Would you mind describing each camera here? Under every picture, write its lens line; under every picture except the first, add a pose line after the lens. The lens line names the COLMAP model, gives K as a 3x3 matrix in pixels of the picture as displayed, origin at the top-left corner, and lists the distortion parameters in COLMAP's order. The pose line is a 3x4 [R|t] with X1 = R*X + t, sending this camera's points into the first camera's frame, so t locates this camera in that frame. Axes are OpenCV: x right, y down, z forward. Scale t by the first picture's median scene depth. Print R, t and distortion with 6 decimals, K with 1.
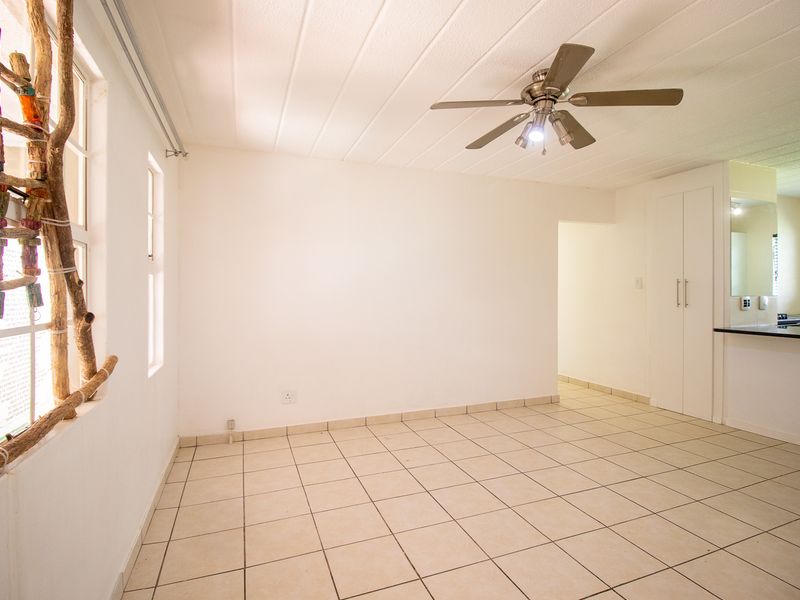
lens RADIAL K [[418.1, 0, 398.3], [0, 418.1, 292.9], [0, 0, 1]] dist [0.001382, -0.014533]
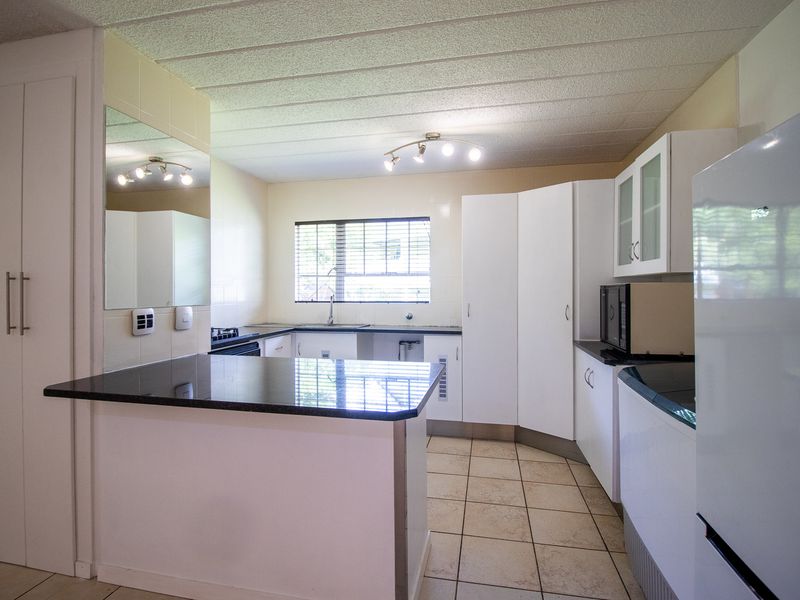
lens RADIAL K [[418.1, 0, 398.3], [0, 418.1, 292.9], [0, 0, 1]] dist [0.001382, -0.014533]
pose [[0.535716, -0.000886, 0.844398, 0.570450], [0.000042, 0.999999, 0.001023, -0.011940], [-0.844398, -0.000512, 0.535716, 0.451948]]
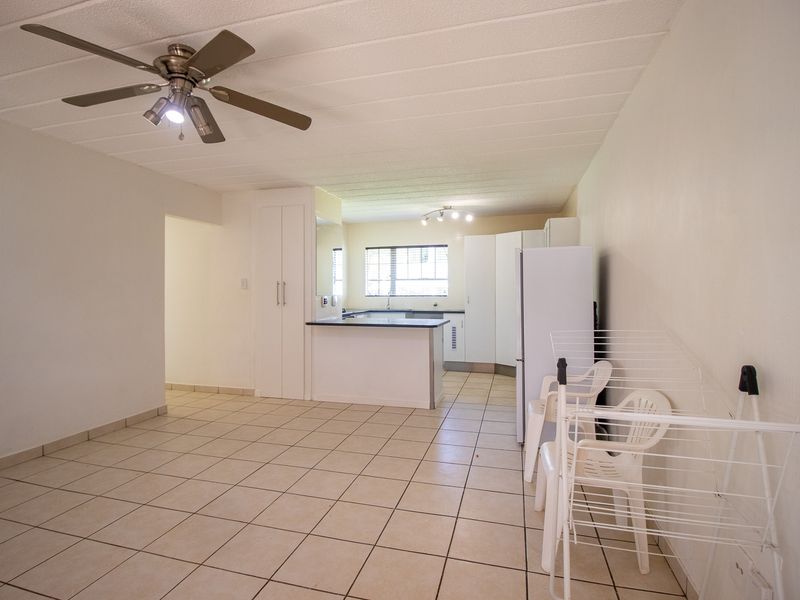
lens RADIAL K [[418.1, 0, 398.3], [0, 418.1, 292.9], [0, 0, 1]] dist [0.001382, -0.014533]
pose [[0.591061, -0.000898, 0.806626, -0.064711], [0.001257, 0.999999, 0.000192, -0.000824], [-0.806626, 0.000900, 0.591062, 0.062072]]
